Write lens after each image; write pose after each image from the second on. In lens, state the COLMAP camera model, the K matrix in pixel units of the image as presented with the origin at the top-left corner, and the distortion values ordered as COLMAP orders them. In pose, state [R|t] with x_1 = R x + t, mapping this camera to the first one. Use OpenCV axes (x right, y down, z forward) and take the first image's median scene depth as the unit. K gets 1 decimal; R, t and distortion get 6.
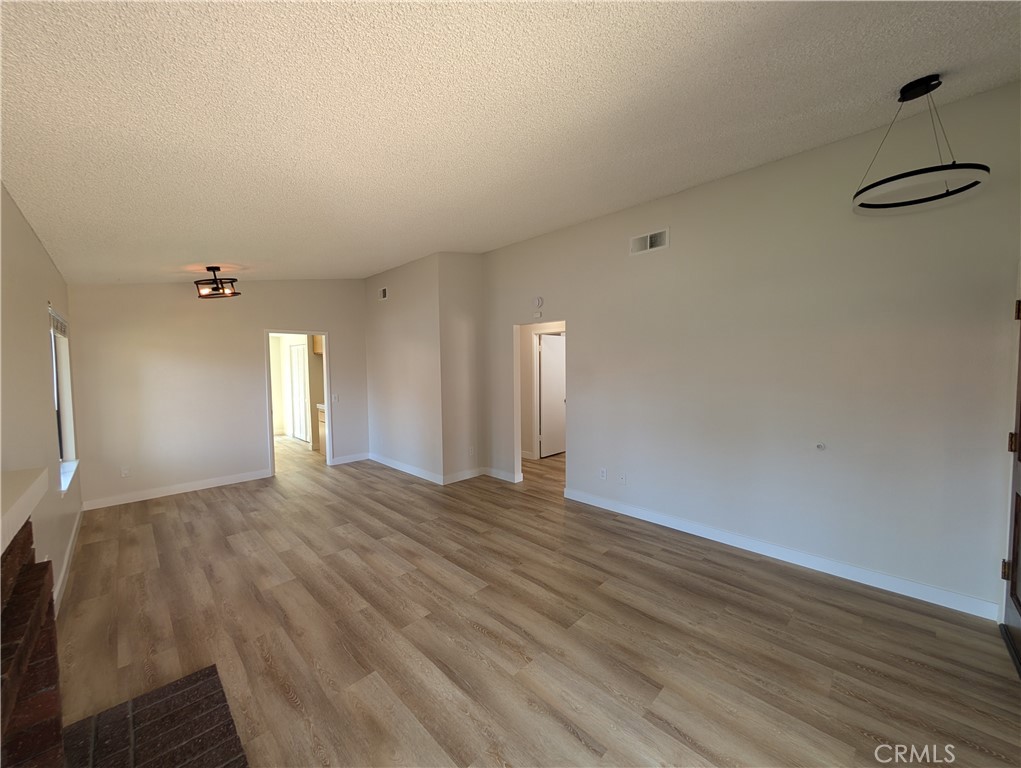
lens RADIAL K [[389.3, 0, 509.3], [0, 389.3, 387.8], [0, 0, 1]] dist [-0.000029, 0.000437]
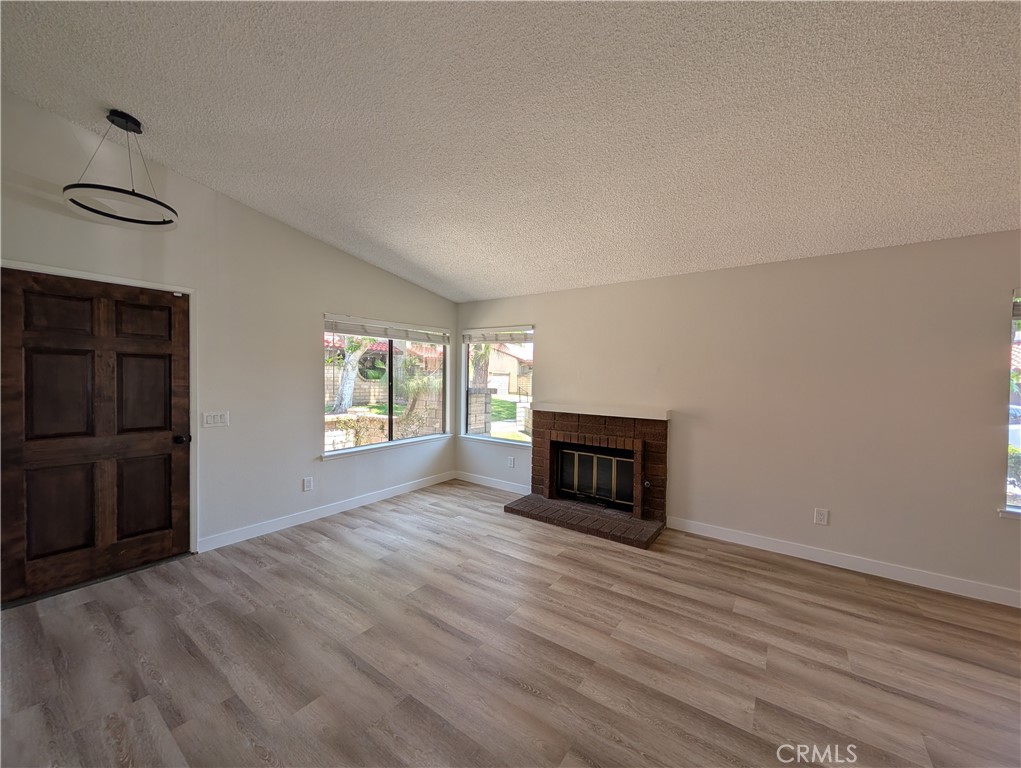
lens RADIAL K [[389.3, 0, 509.1], [0, 389.3, 386.2], [0, 0, 1]] dist [-0.000029, 0.000437]
pose [[-0.987130, -0.001910, -0.159906, 0.058604], [-0.013904, 0.997167, 0.073918, -0.046647], [0.159312, 0.075190, -0.984361, 1.398276]]
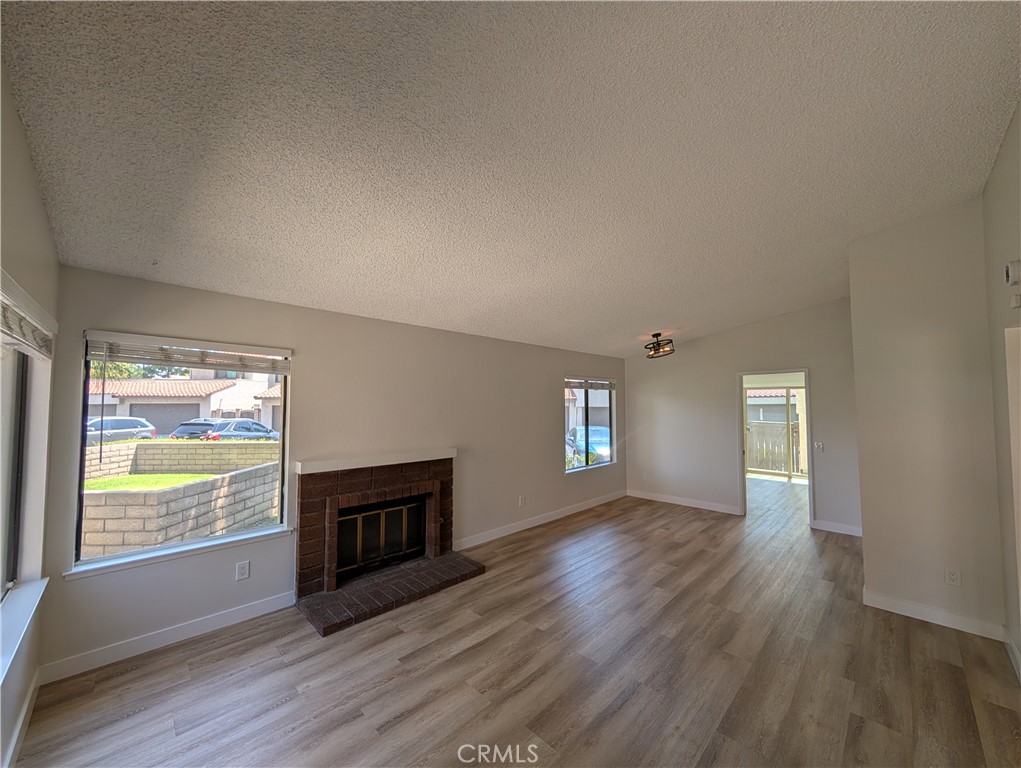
lens RADIAL K [[389.3, 0, 509.7], [0, 389.3, 386.0], [0, 0, 1]] dist [-0.000029, 0.000437]
pose [[-0.002295, -0.036969, -0.999314, 0.674763], [-0.052736, 0.997930, -0.036796, -0.066177], [0.998606, 0.052615, -0.004240, 0.600629]]
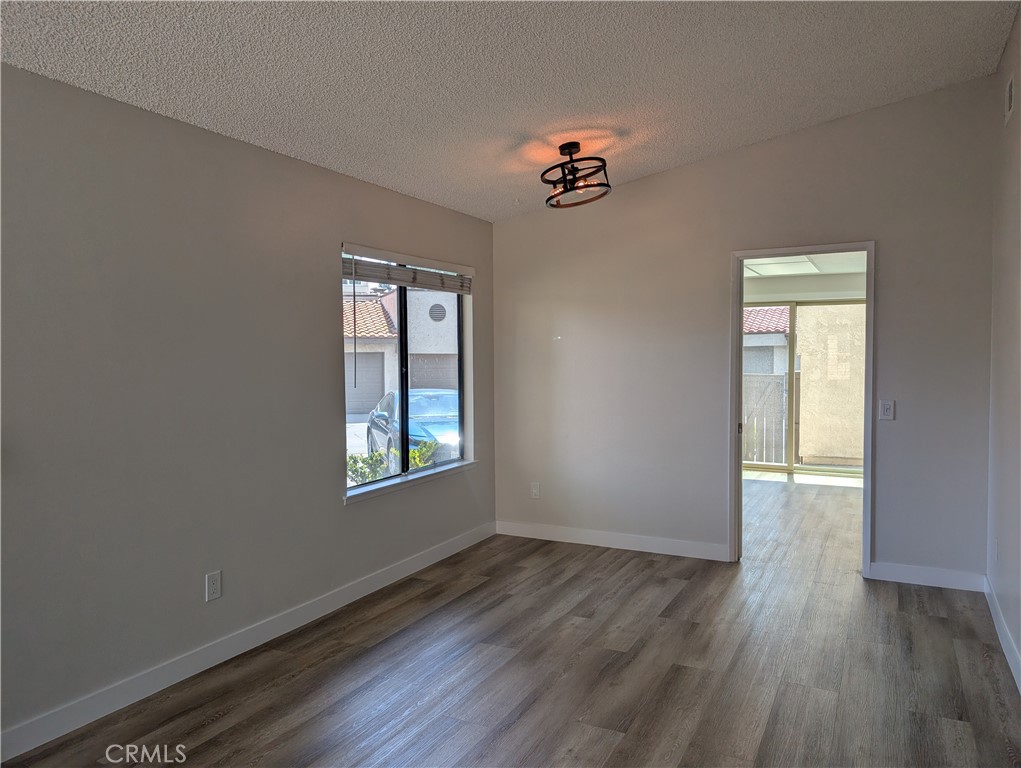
lens RADIAL K [[735.7, 0, 508.5], [0, 735.7, 385.0], [0, 0, 1]] dist [0.020227, -0.020225]
pose [[0.304496, 0.049284, -0.951238, 0.242747], [-0.047205, 0.998214, 0.036607, -0.012863], [0.951343, 0.033757, 0.306278, 0.724595]]
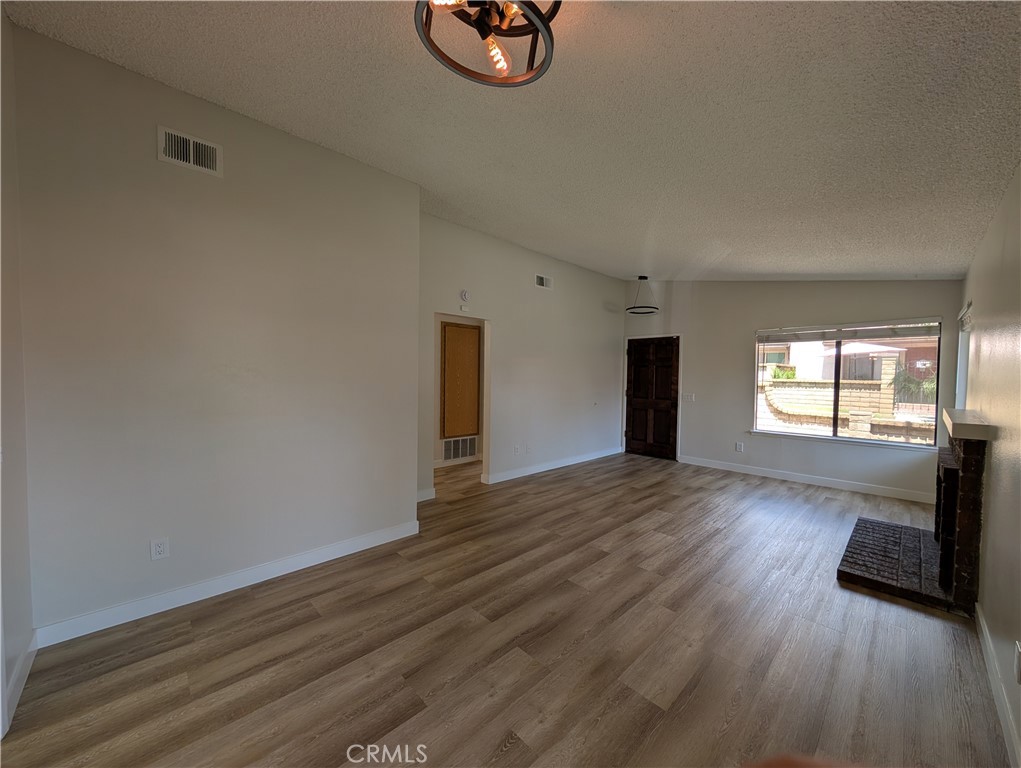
lens RADIAL K [[389.3, 0, 509.6], [0, 389.3, 390.3], [0, 0, 1]] dist [-0.000029, 0.000437]
pose [[0.019106, -0.032894, 0.999276, -1.196501], [0.040718, 0.998655, 0.032095, -0.014809], [-0.998988, 0.040076, 0.020419, 1.178803]]
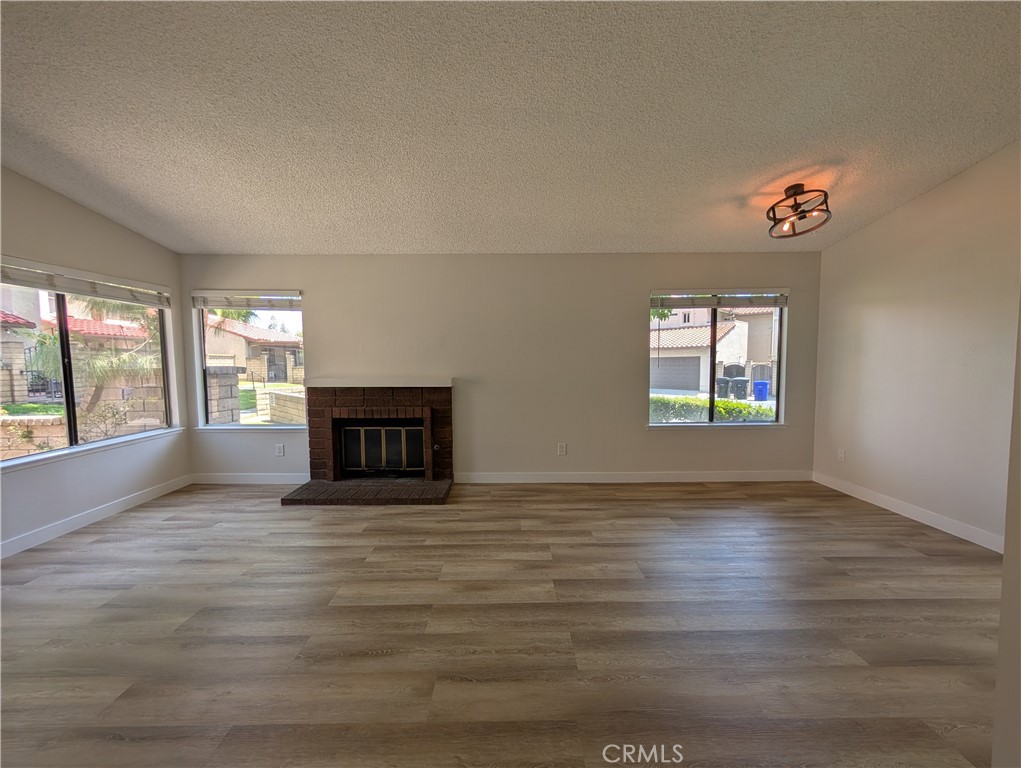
lens RADIAL K [[389.3, 0, 509.9], [0, 389.3, 386.1], [0, 0, 1]] dist [-0.000029, 0.000437]
pose [[-0.703871, 0.058773, -0.707892, 0.166438], [-0.023656, 0.994079, 0.106056, -0.011627], [0.709933, 0.091396, -0.698313, 1.367633]]
